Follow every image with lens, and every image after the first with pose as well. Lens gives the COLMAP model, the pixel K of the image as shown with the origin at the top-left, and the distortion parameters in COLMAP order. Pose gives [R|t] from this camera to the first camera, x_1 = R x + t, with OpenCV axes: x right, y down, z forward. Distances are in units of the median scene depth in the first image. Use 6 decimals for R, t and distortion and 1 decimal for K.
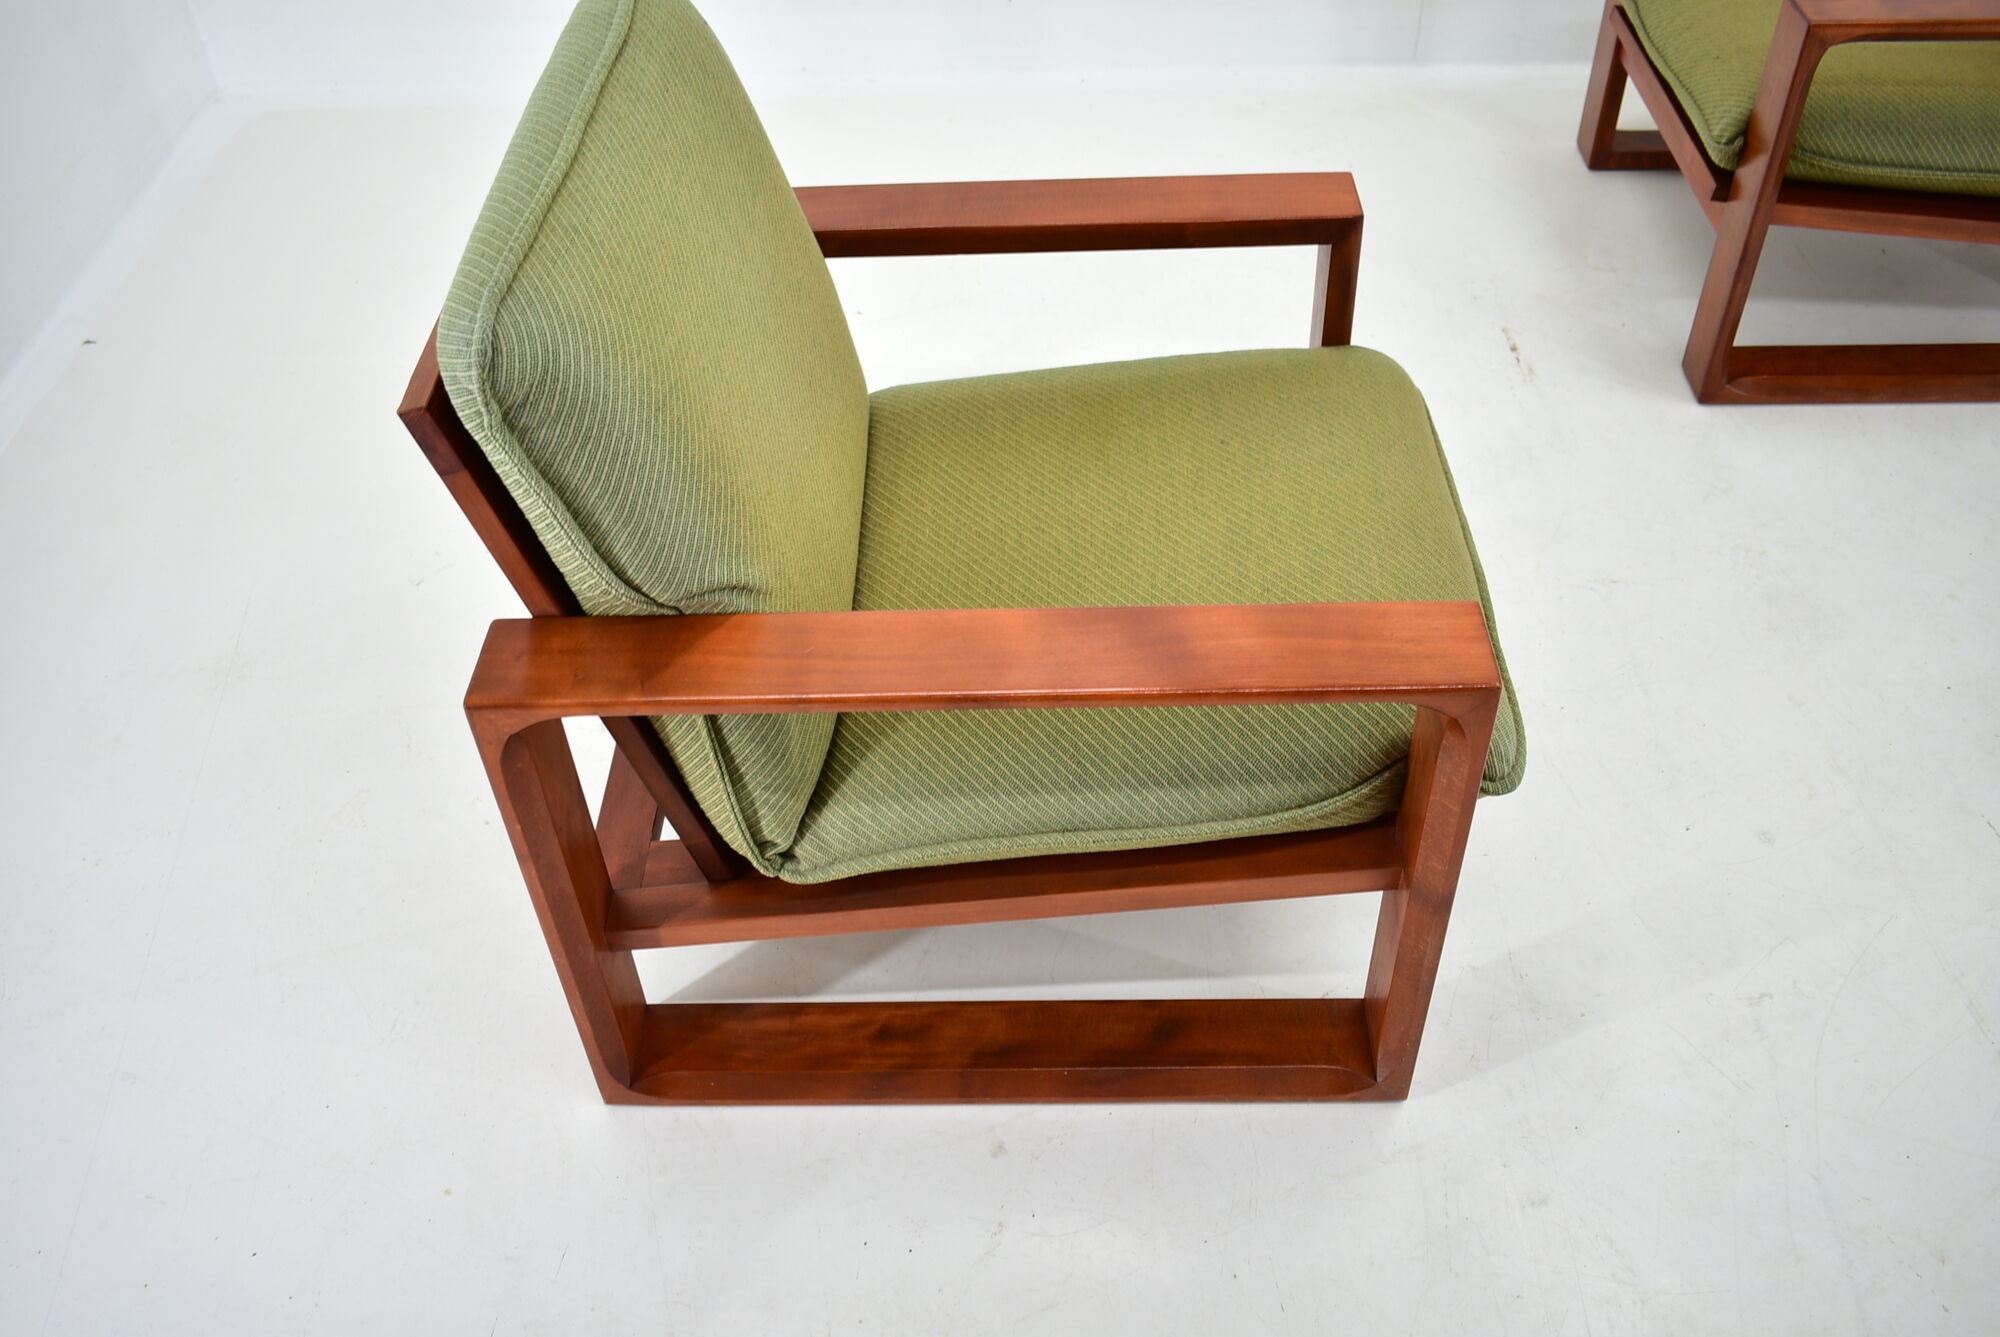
lens RADIAL K [[1719.5, 0, 1000.0], [0, 1719.5, 668.5], [0, 0, 1]] dist [-0.025463, 0.010337]
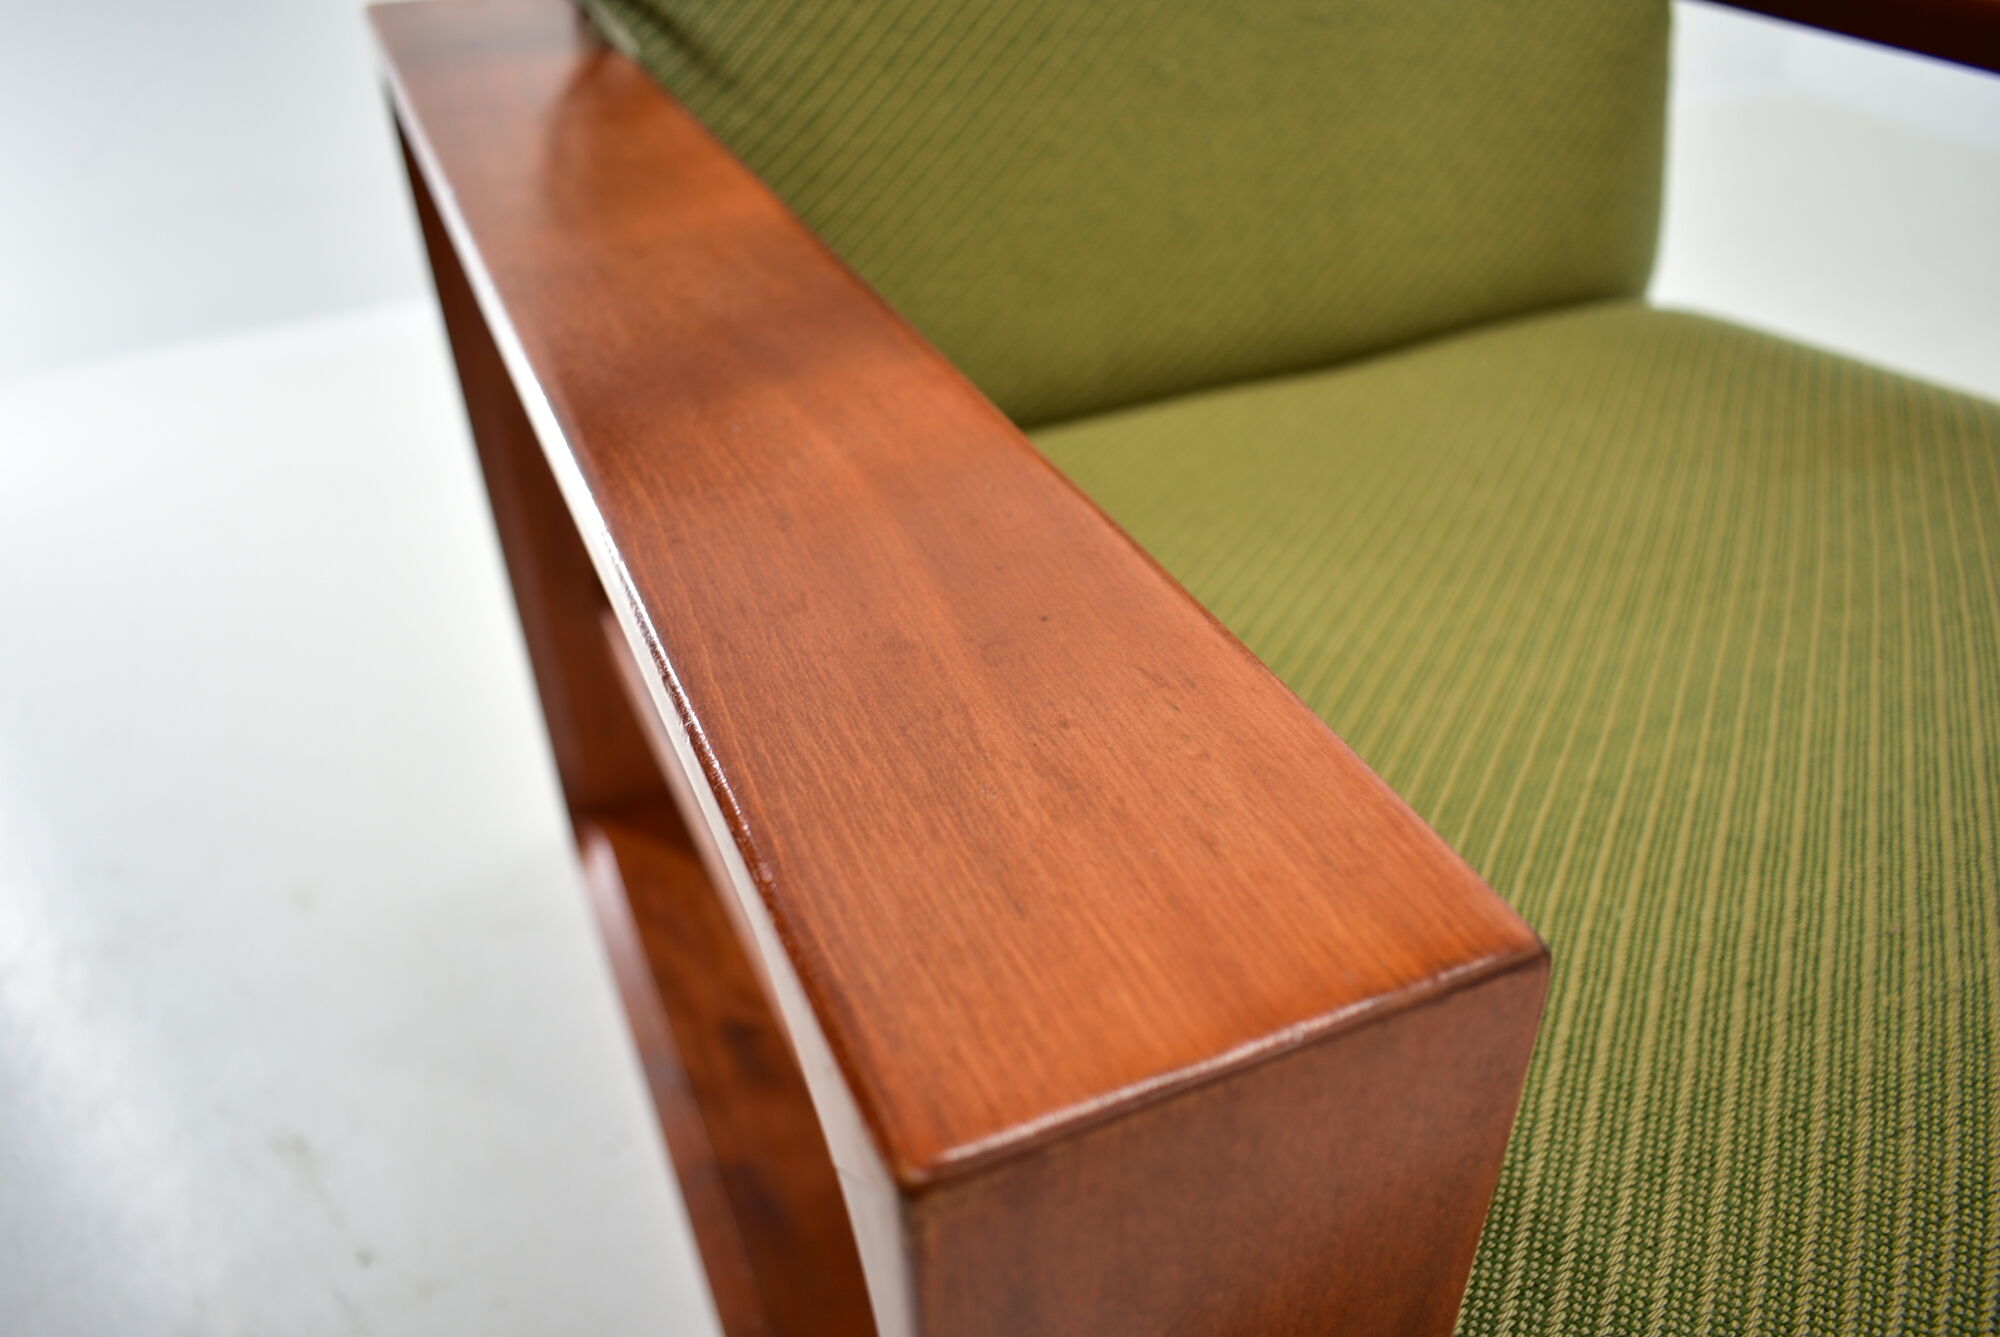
lens RADIAL K [[1530.1, 0, 1006.1], [0, 1530.1, 659.9], [0, 0, 1]] dist [-0.009211, -0.000224]
pose [[0.421440, 0.549315, -0.721555, 0.316801], [-0.628069, 0.750750, 0.204704, -0.053494], [0.654155, 0.366916, 0.661404, 0.756004]]
